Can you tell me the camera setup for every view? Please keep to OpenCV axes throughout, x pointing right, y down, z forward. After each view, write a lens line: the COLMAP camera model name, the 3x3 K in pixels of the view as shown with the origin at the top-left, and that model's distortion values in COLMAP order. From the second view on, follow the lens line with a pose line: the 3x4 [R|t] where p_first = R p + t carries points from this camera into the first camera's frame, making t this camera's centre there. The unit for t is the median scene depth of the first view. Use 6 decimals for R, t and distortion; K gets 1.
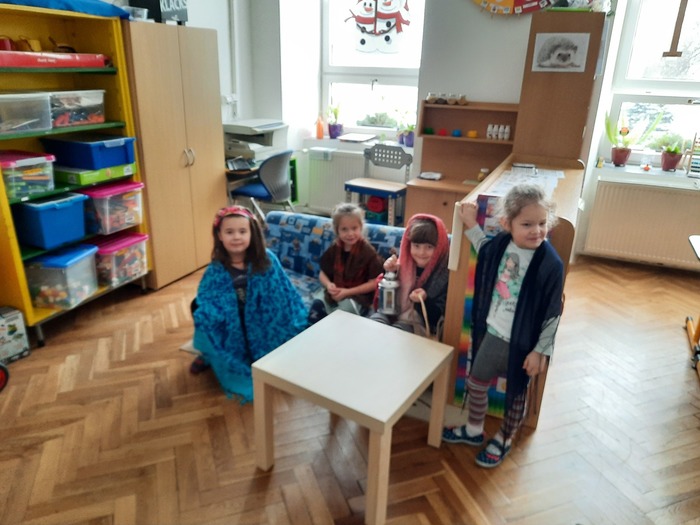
lens RADIAL K [[506.5, 0, 329.7], [0, 506.5, 263.5], [0, 0, 1]] dist [0.022492, -0.013359]
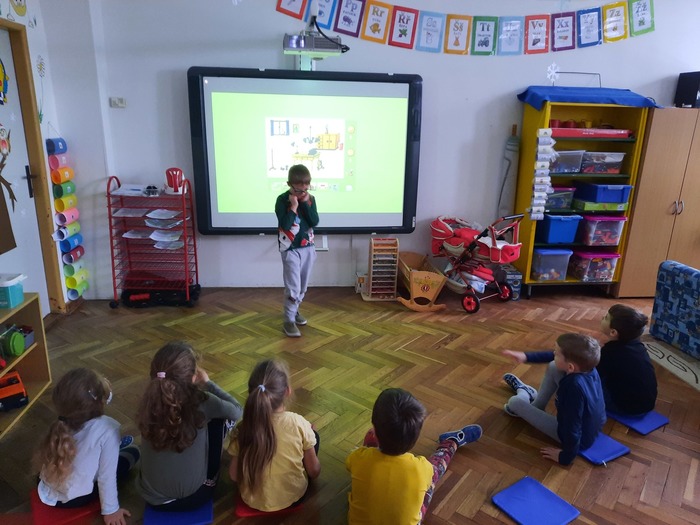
lens RADIAL K [[506.5, 0, 352.0], [0, 506.5, 260.9], [0, 0, 1]] dist [0.022492, -0.013359]
pose [[0.530157, 0.235227, -0.814618, 0.426341], [-0.316788, 0.946125, 0.067034, 0.108576], [0.786498, 0.222523, 0.576112, -0.409138]]
